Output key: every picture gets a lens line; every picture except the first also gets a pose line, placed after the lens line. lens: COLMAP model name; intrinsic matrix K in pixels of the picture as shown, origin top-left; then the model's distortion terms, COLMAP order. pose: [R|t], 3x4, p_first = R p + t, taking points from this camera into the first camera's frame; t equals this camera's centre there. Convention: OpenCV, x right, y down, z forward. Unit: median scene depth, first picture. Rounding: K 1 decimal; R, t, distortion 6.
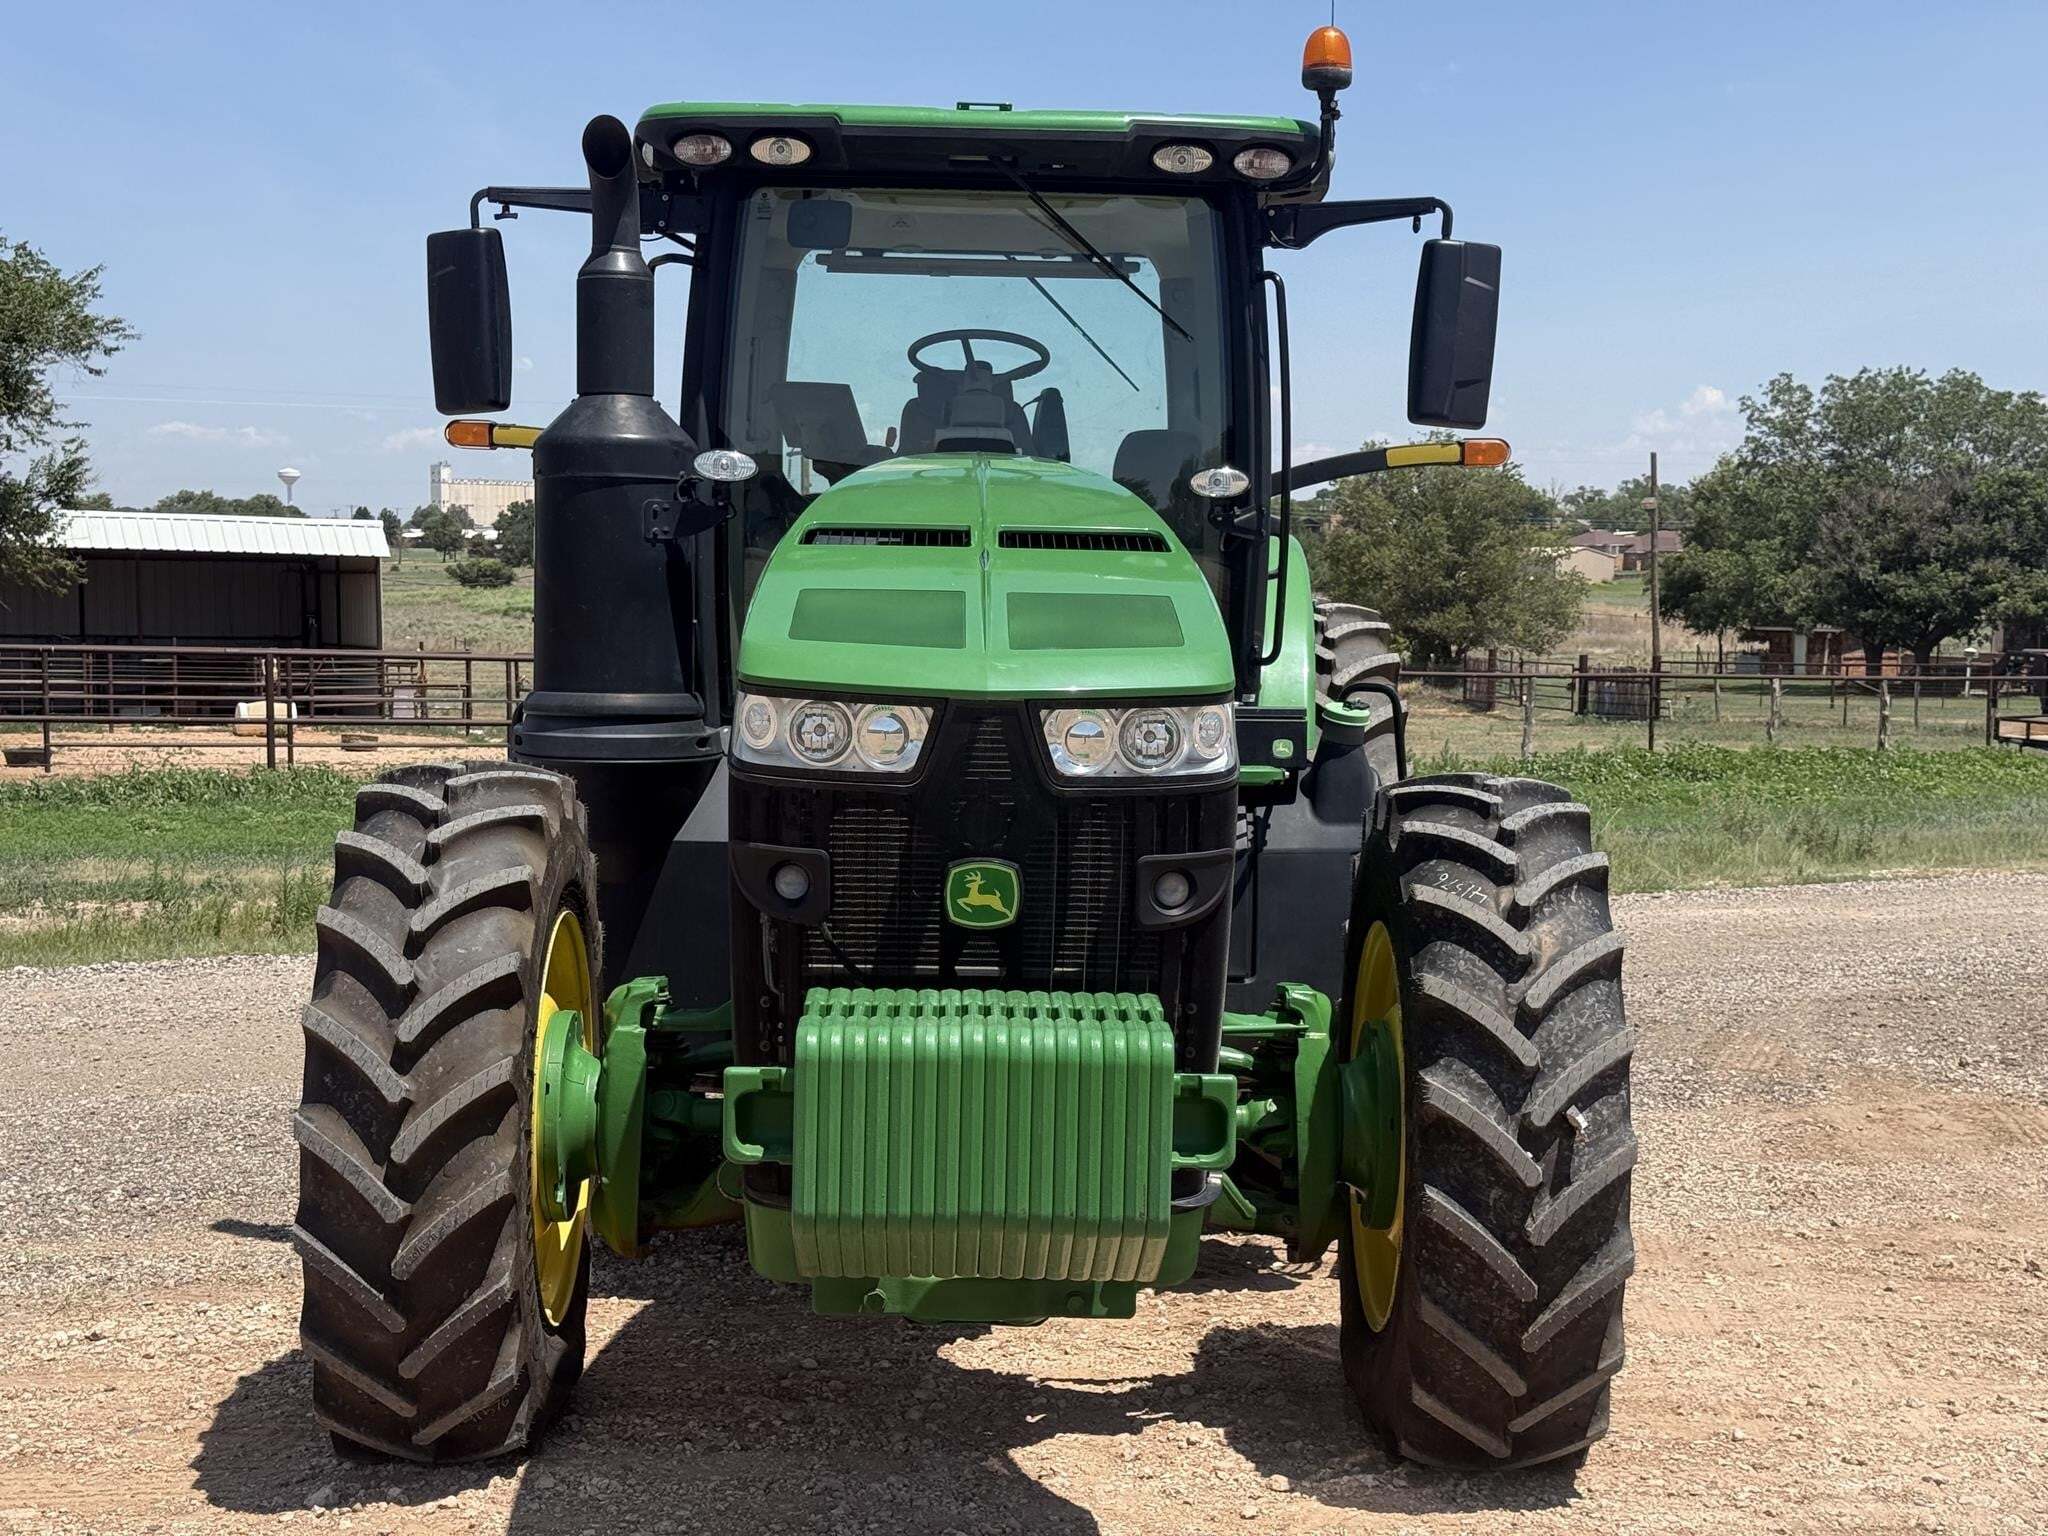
lens RADIAL K [[2861.1, 0, 1024.0], [0, 2861.1, 768.0], [0, 0, 1]] dist [0.174585, -0.296596]
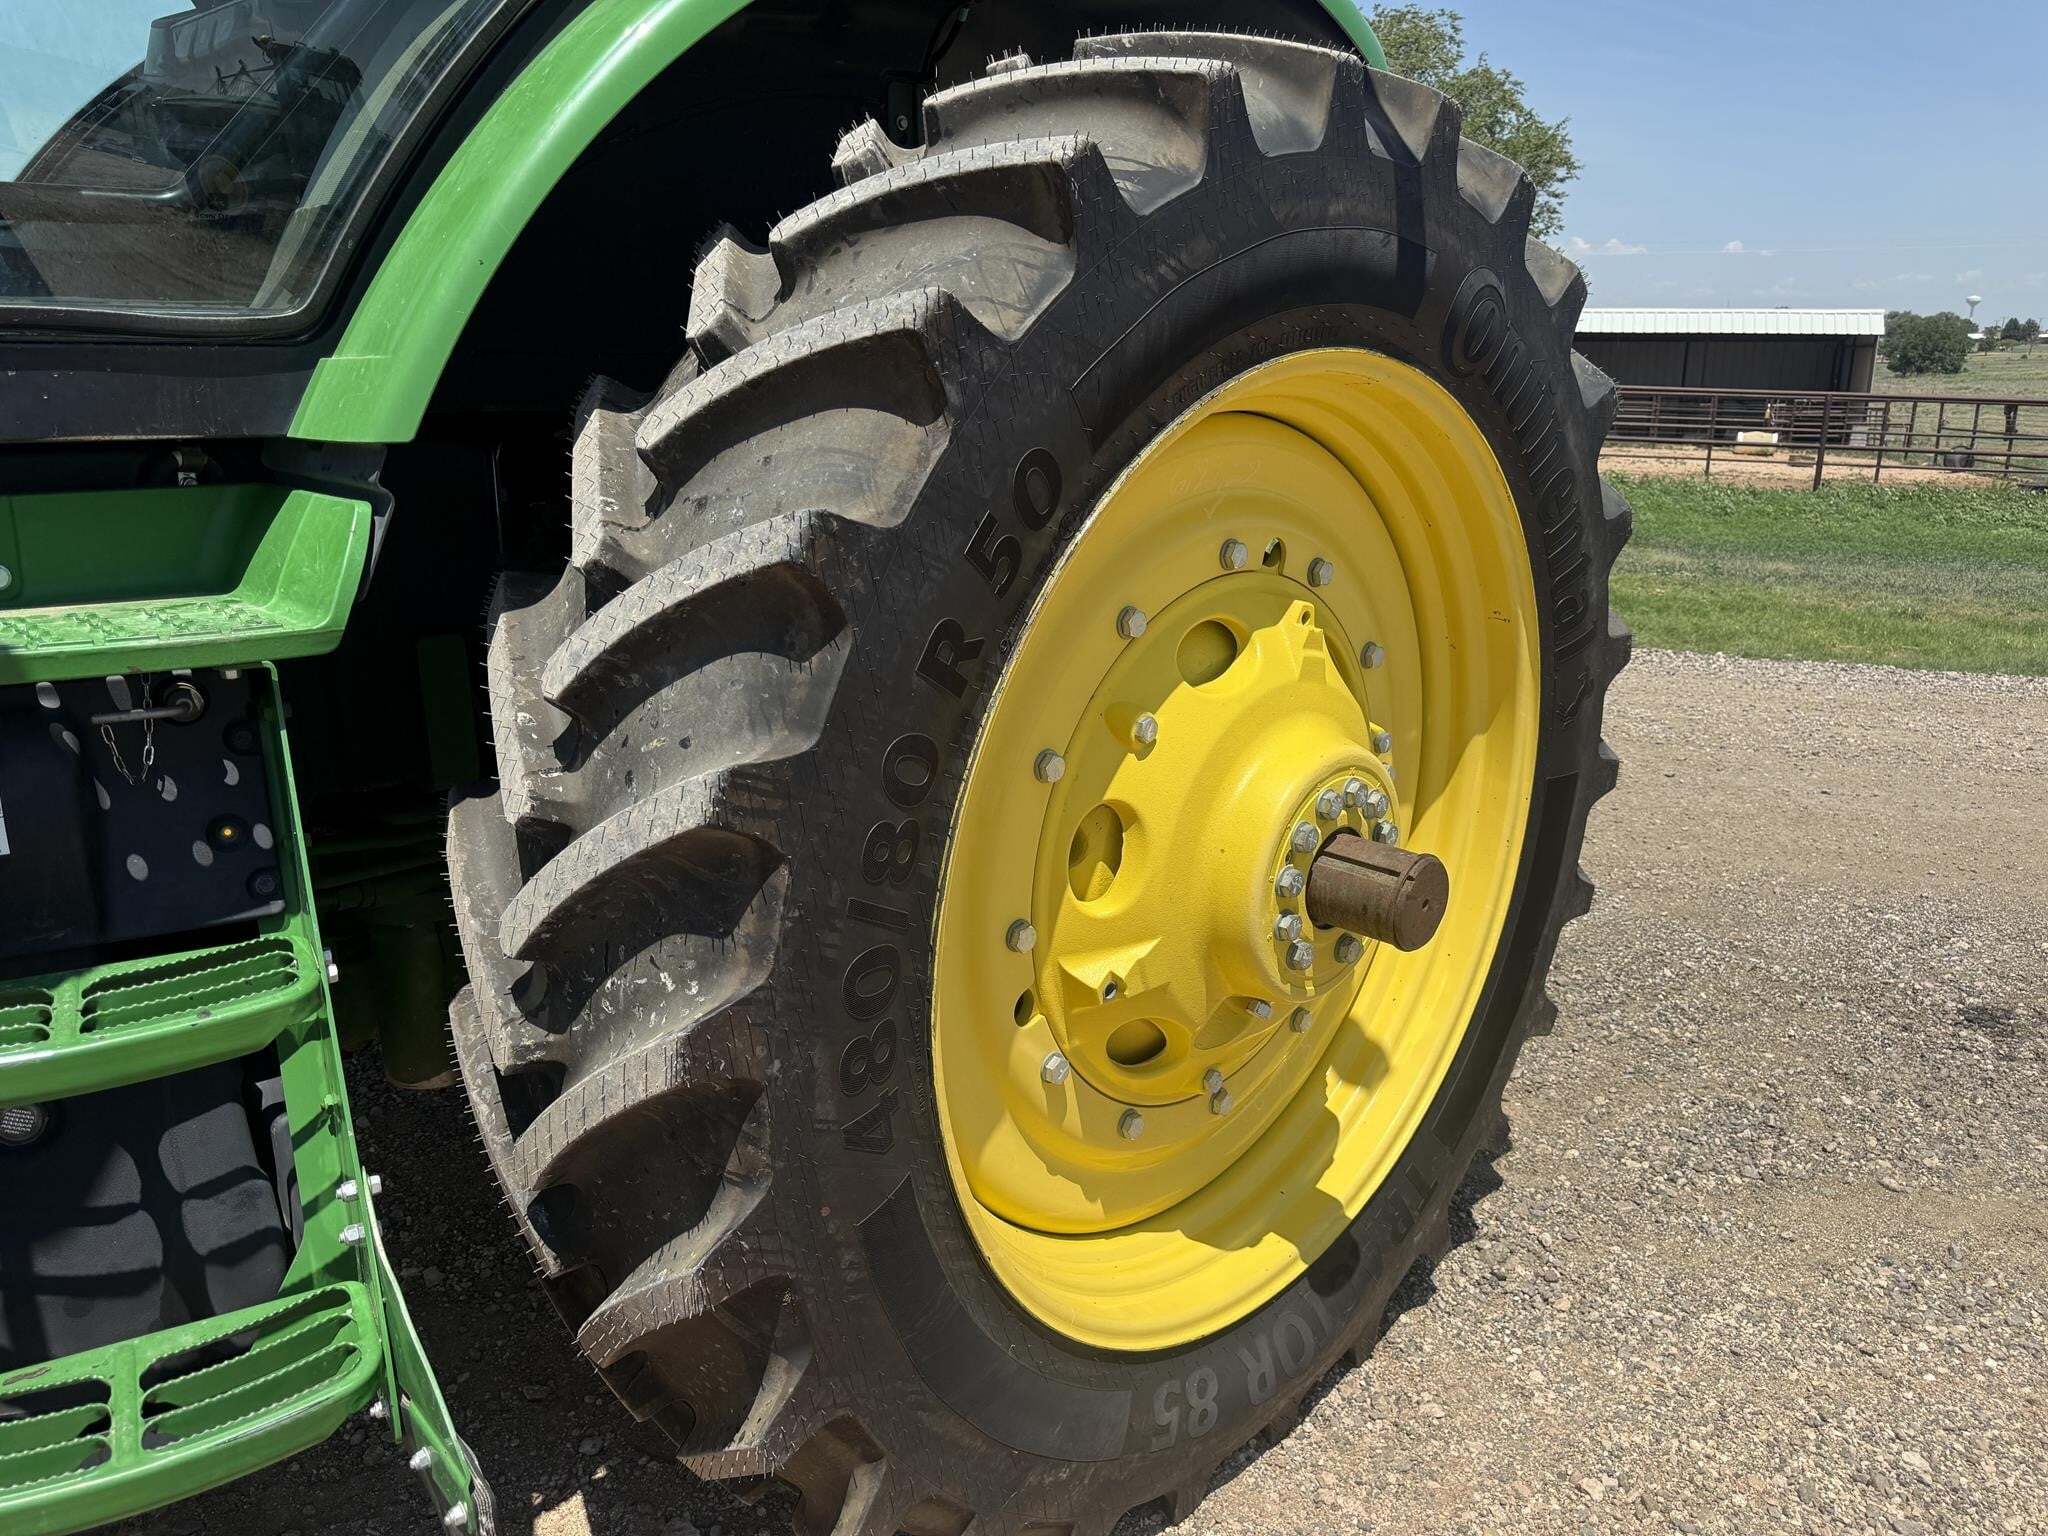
lens RADIAL K [[1451.8, 0, 1024.0], [0, 1451.8, 768.0], [0, 0, 1]] dist [0.084019, -0.126931]
pose [[0.694158, 0.187450, -0.694987, 0.281872], [-0.044899, 0.974893, 0.218099, -0.010655], [0.718421, -0.120191, 0.685147, 1.023562]]
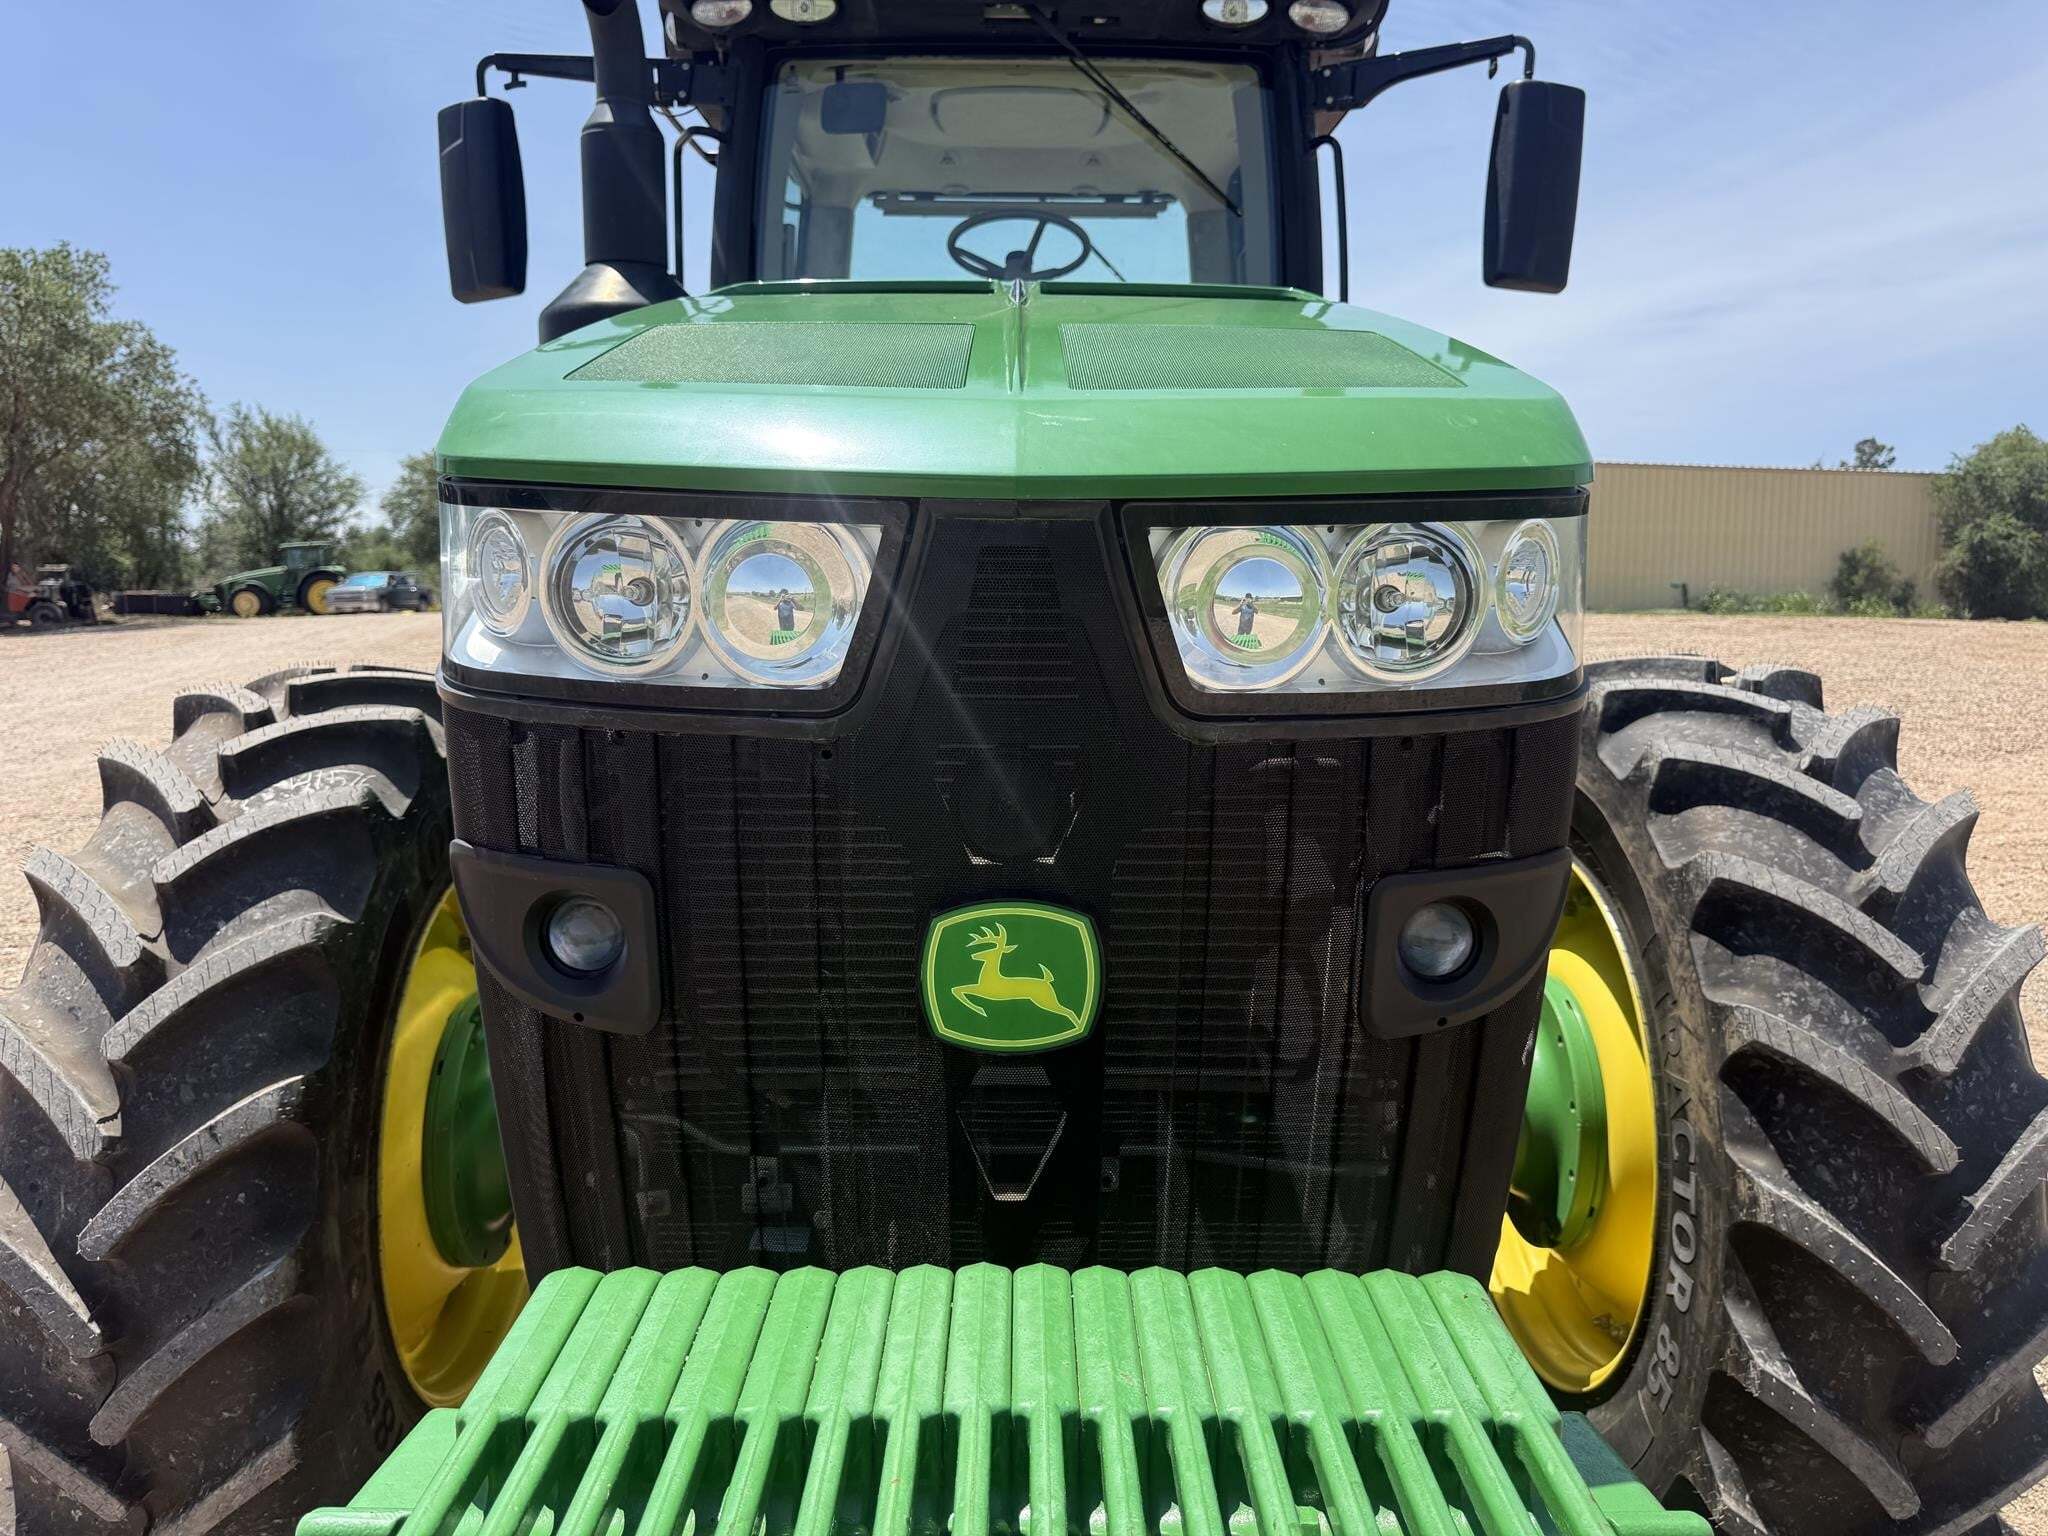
lens RADIAL K [[1451.8, 0, 1024.0], [0, 1451.8, 768.0], [0, 0, 1]] dist [0.084019, -0.126931]
pose [[0.999657, -0.010982, -0.023770, -0.004674], [0.012637, 0.997422, 0.070635, -0.000906], [0.022933, -0.070911, 0.997219, 0.509075]]
